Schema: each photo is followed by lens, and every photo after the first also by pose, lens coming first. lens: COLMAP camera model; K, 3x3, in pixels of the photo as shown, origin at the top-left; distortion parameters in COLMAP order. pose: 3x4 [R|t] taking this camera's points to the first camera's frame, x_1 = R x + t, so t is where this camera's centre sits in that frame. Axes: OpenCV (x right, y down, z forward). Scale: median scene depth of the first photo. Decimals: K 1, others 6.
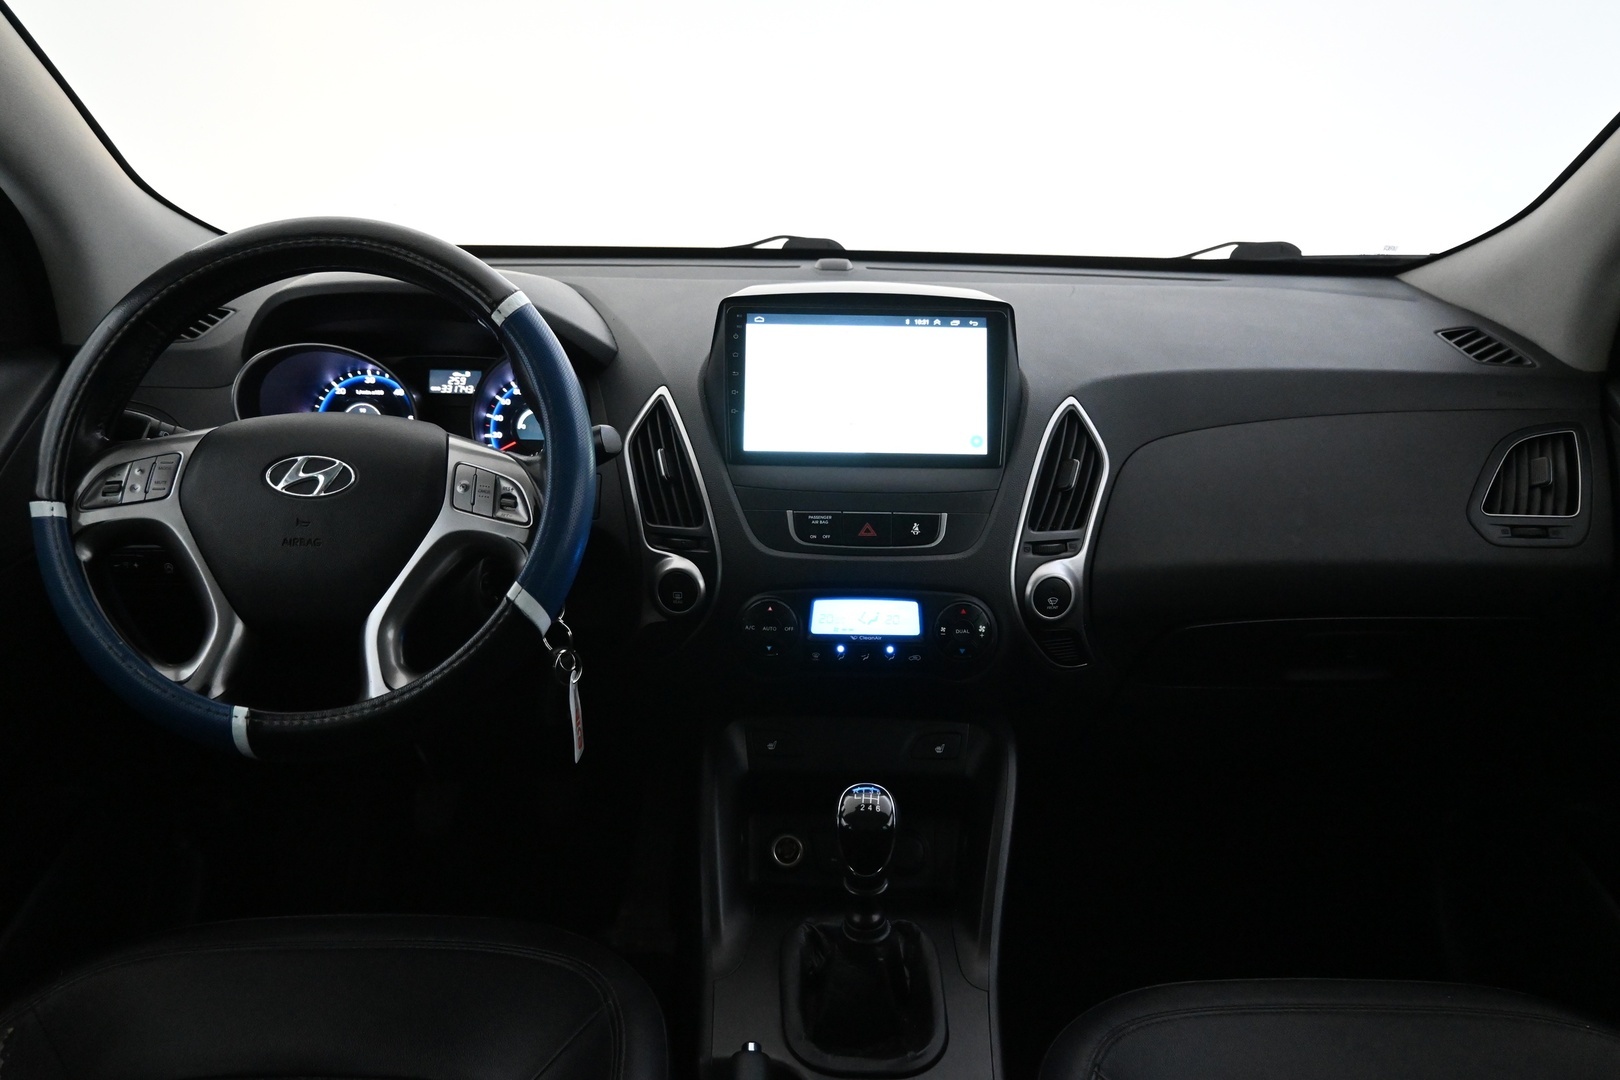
lens RADIAL K [[1236.5, 0, 801.7], [0, 1236.5, 543.4], [0, 0, 1]] dist [0.006462, -0.000001]
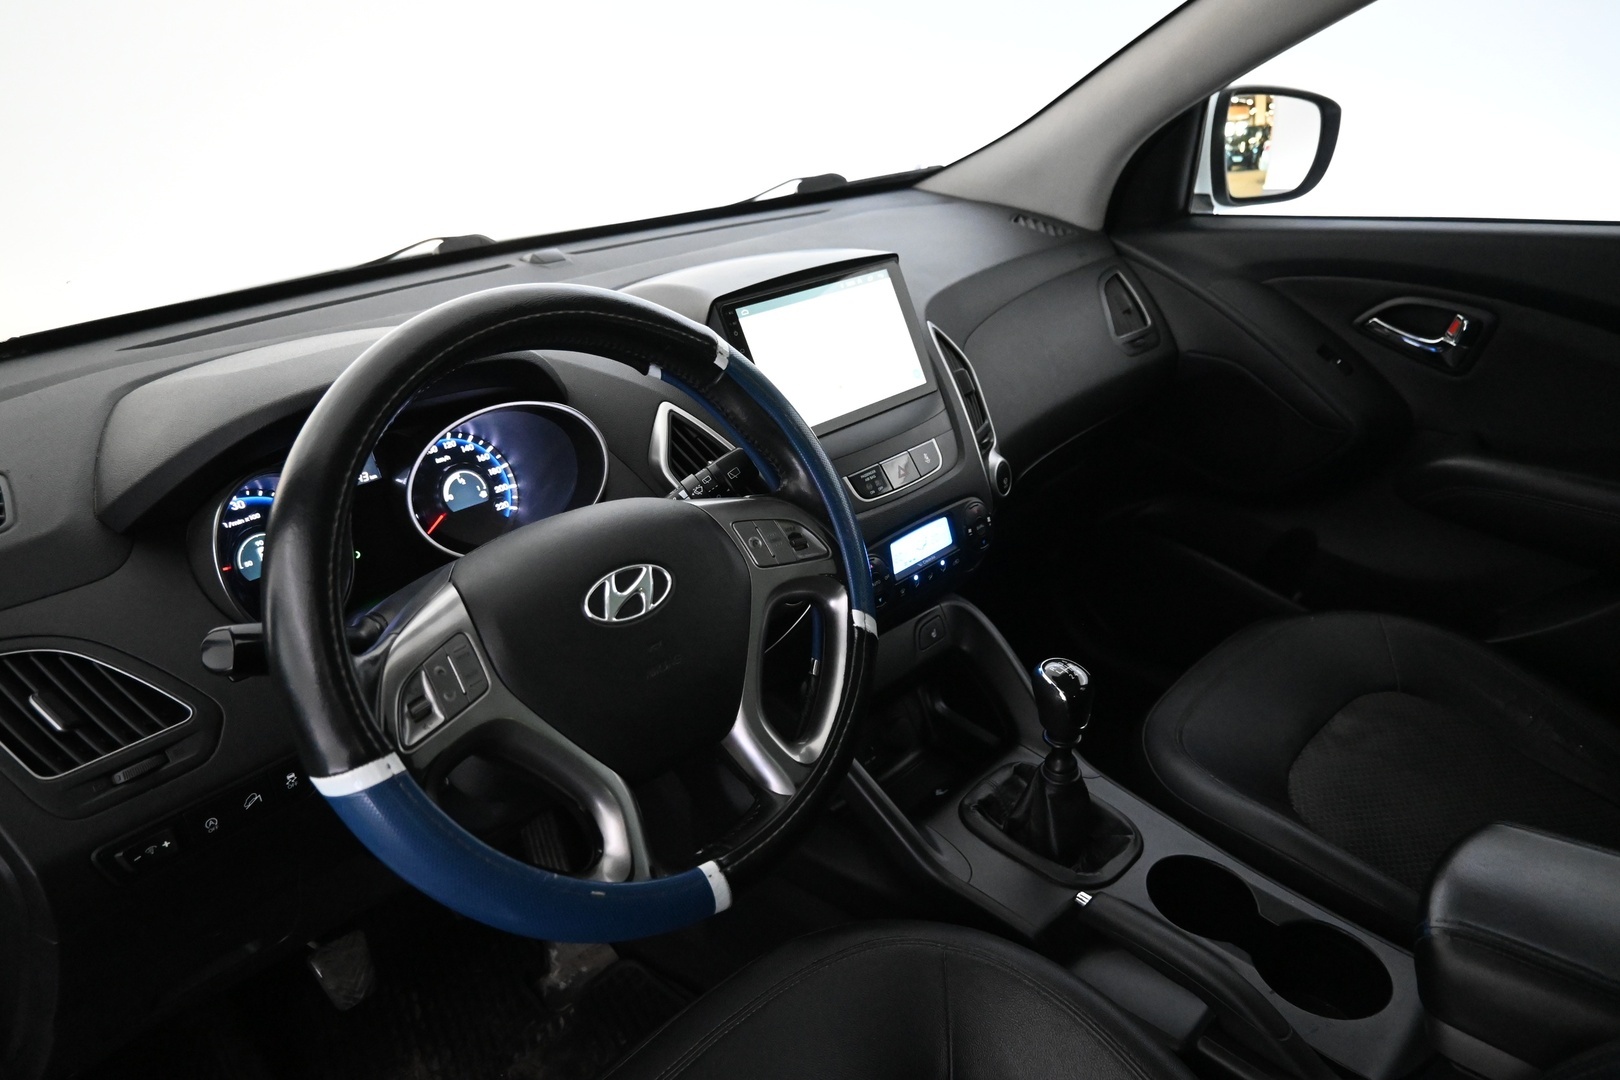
lens RADIAL K [[1112.7, 0, 814.2], [0, 1112.7, 532.3], [0, 0, 1]] dist [-0.005016, -0.001458]
pose [[0.697474, -0.339675, 0.630992, -0.633545], [0.295571, 0.938497, 0.178498, -0.156194], [-0.652815, 0.062005, 0.754976, 0.275980]]
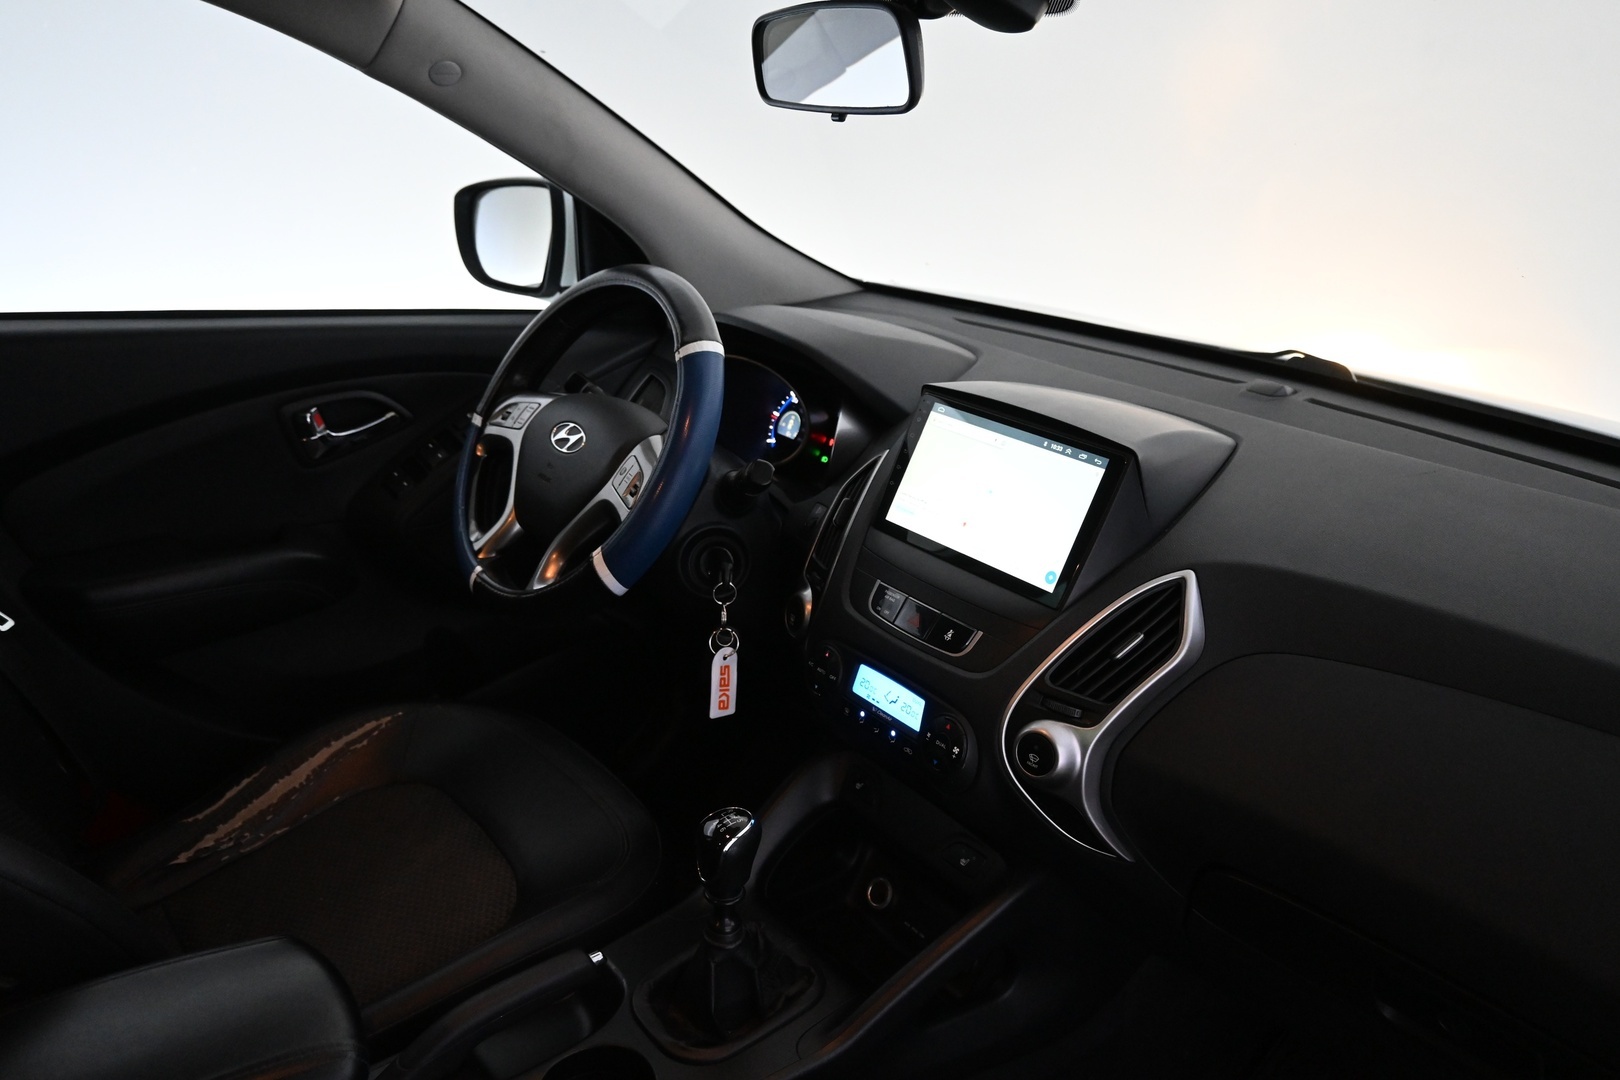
lens RADIAL K [[1236.5, 0, 803.2], [0, 1236.5, 540.2], [0, 0, 1]] dist [0.006462, -0.000001]
pose [[0.600688, 0.290576, -0.744809, 0.731547], [-0.312842, 0.942757, 0.115496, -0.159935], [0.735734, 0.163630, 0.657207, 0.214598]]
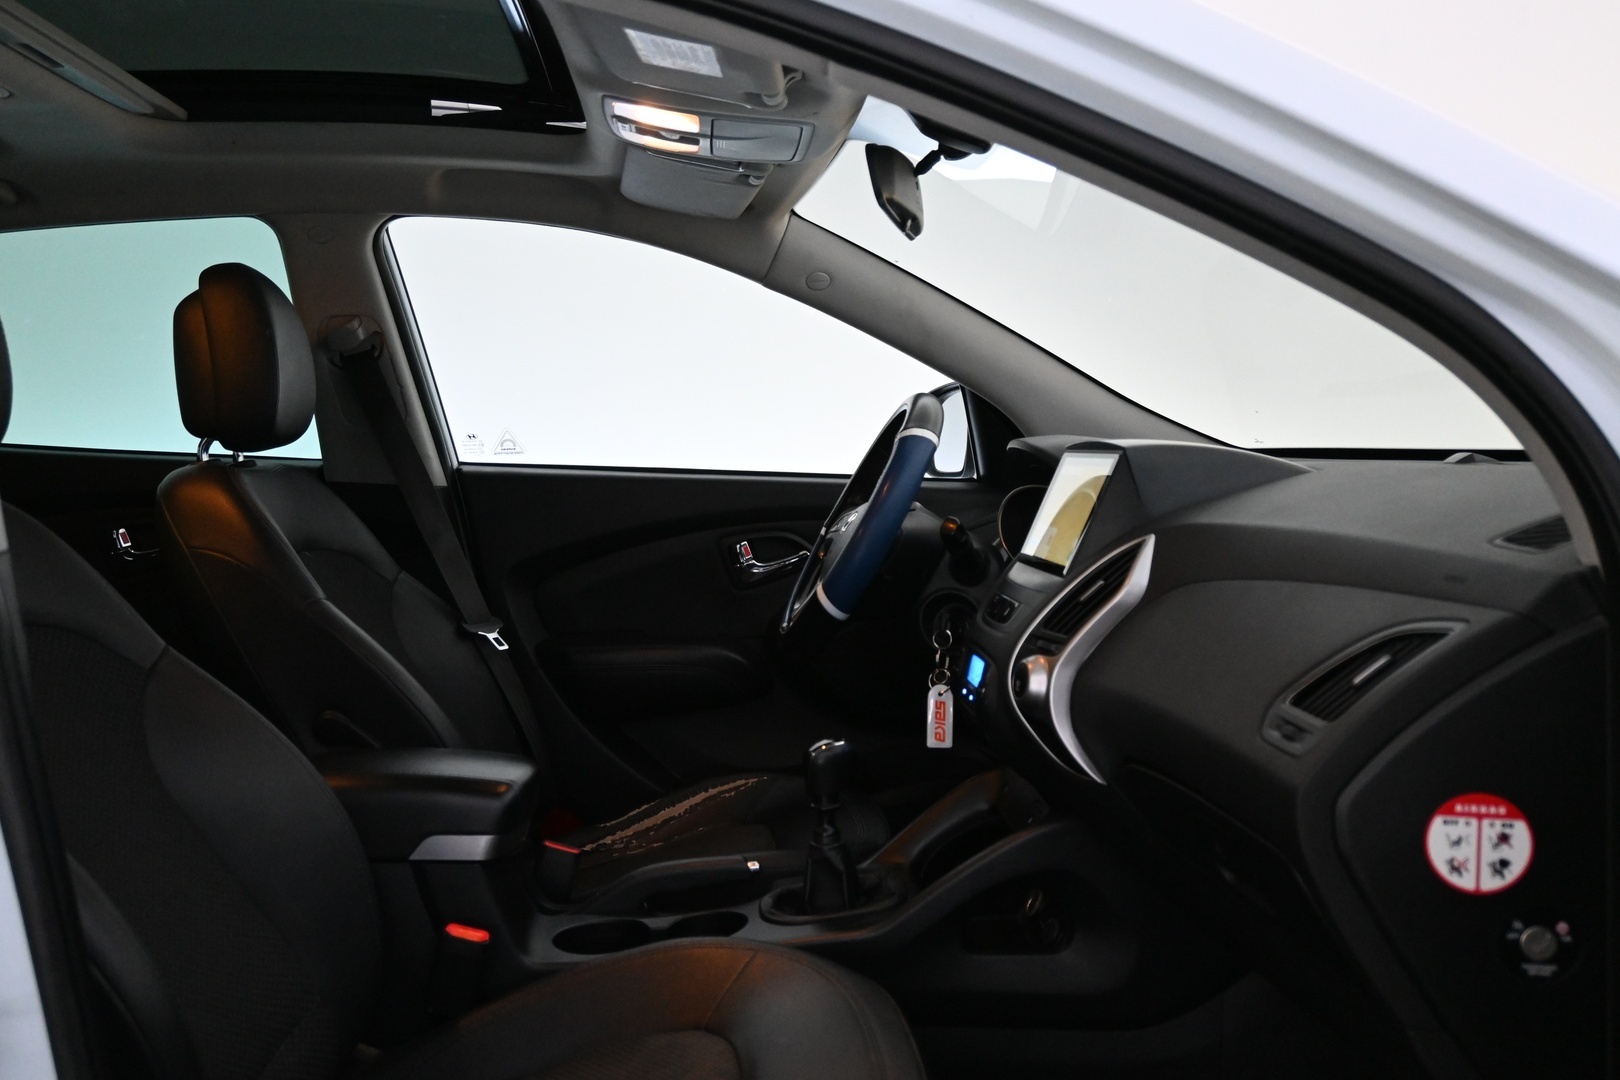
lens RADIAL K [[1528.1, 0, 810.3], [0, 1528.1, 541.2], [0, 0, 1]] dist [-0.005839, 0.000000]
pose [[0.061467, 0.051091, -0.996801, 1.586612], [-0.319796, 0.947048, 0.028821, -0.061059], [0.945490, 0.317002, 0.074551, 0.636137]]
